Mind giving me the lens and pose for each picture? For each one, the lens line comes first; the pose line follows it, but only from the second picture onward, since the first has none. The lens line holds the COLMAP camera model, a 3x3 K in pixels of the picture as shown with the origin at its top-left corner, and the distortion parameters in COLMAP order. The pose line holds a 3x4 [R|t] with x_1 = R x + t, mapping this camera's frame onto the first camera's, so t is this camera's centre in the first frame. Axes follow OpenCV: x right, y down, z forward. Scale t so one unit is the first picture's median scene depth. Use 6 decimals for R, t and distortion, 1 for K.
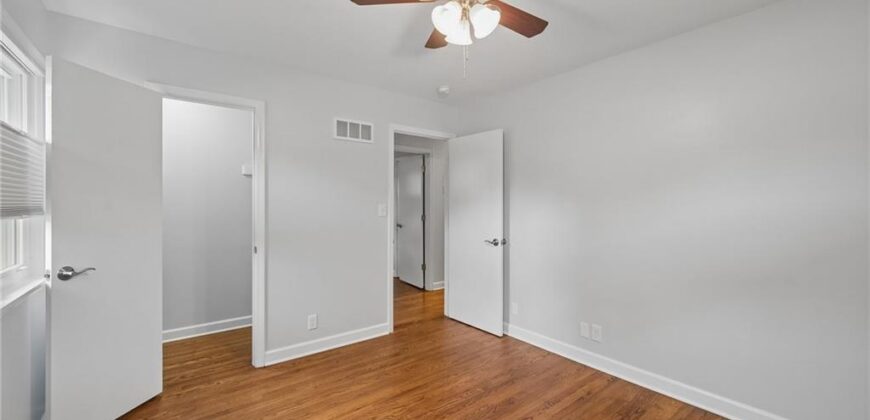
lens RADIAL K [[348.4, 0, 435.0], [0, 348.4, 210.0], [0, 0, 1]] dist [0.000278, -0.000208]
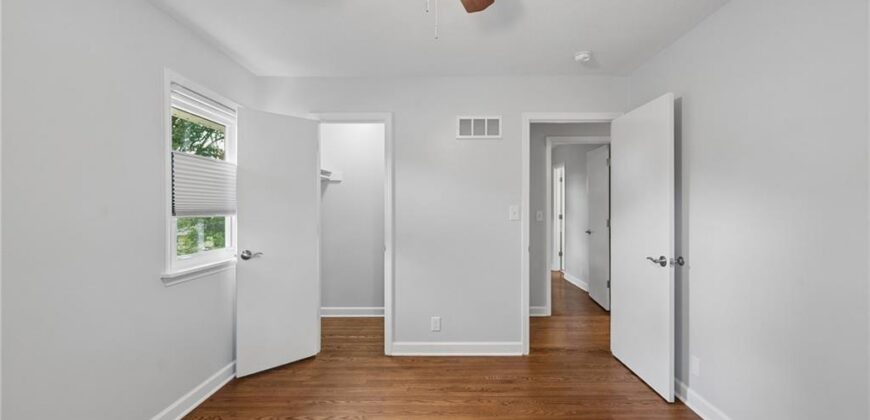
lens RADIAL K [[352.9, 0, 445.3], [0, 352.9, 212.1], [0, 0, 1]] dist [-0.002054, -0.000088]
pose [[0.782336, 0.003881, -0.622844, 0.313009], [-0.004937, 0.999988, 0.000030, -0.001123], [0.622837, 0.003051, 0.782346, 0.227981]]
